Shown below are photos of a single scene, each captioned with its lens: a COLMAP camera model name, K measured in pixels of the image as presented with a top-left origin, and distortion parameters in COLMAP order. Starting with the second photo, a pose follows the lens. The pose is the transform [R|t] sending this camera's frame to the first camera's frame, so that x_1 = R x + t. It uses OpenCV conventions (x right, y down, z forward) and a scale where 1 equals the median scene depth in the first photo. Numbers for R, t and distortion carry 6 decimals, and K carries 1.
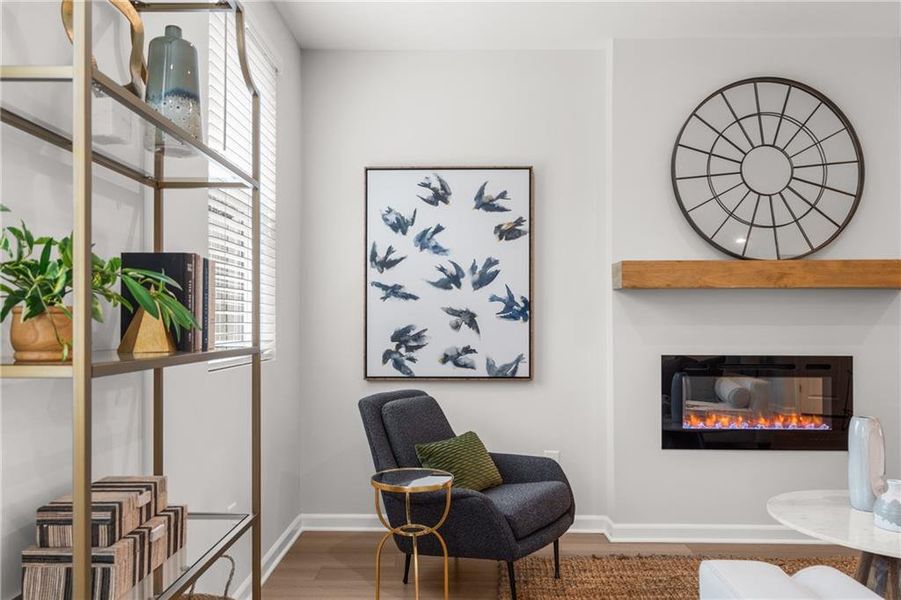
lens RADIAL K [[630.6, 0, 456.0], [0, 630.6, 317.9], [0, 0, 1]] dist [0.007351, 0.007572]
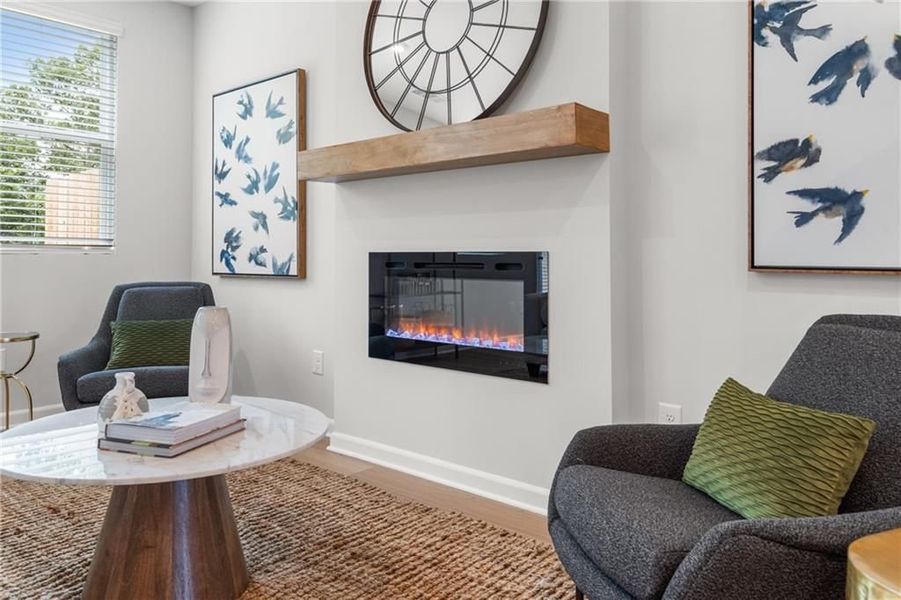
lens RADIAL K [[664.3, 0, 445.0], [0, 664.3, 239.2], [0, 0, 1]] dist [0.014061, -0.005364]
pose [[0.759604, -0.018792, -0.650114, 1.022111], [0.007624, 0.999771, -0.019991, 0.060241], [0.650341, 0.010228, 0.759574, 0.352184]]
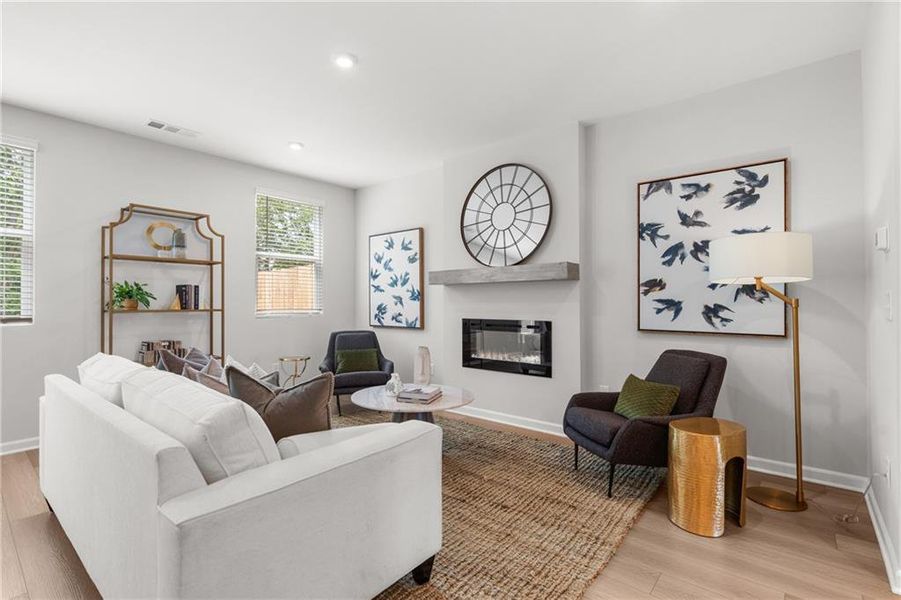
lens RADIAL K [[422.2, 0, 449.5], [0, 422.2, 295.2], [0, 0, 1]] dist [-0.006649, 0.002734]
pose [[0.772285, -0.014626, -0.635107, 1.118325], [0.009993, 0.999891, -0.010875, 0.002053], [0.635197, 0.002052, 0.772347, -0.024433]]
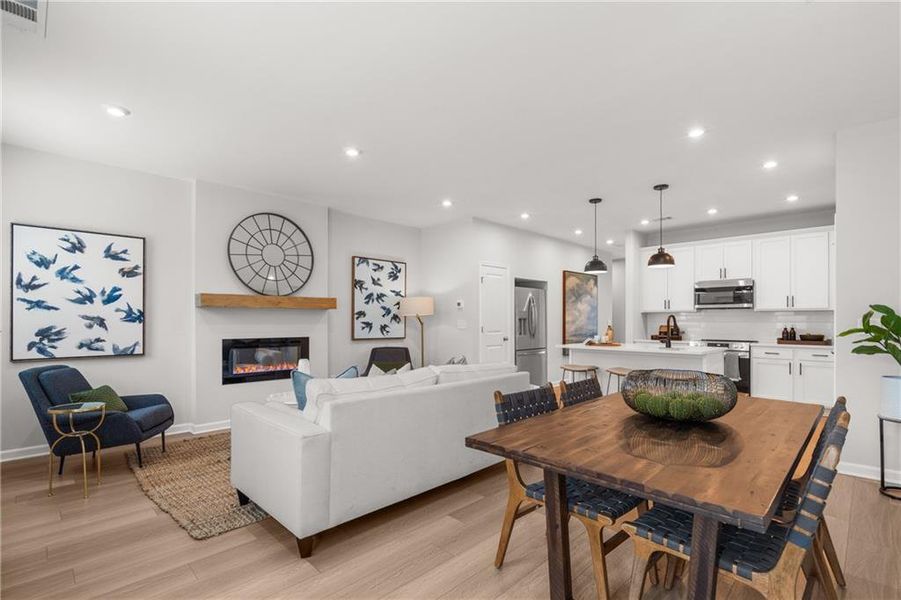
lens RADIAL K [[422.2, 0, 456.9], [0, 422.2, 319.0], [0, 0, 1]] dist [-0.006649, 0.002734]
pose [[0.692901, 0.000616, 0.721032, -0.134461], [-0.005666, 0.999973, 0.004591, -0.017258], [-0.721010, -0.007267, 0.692886, -0.500606]]
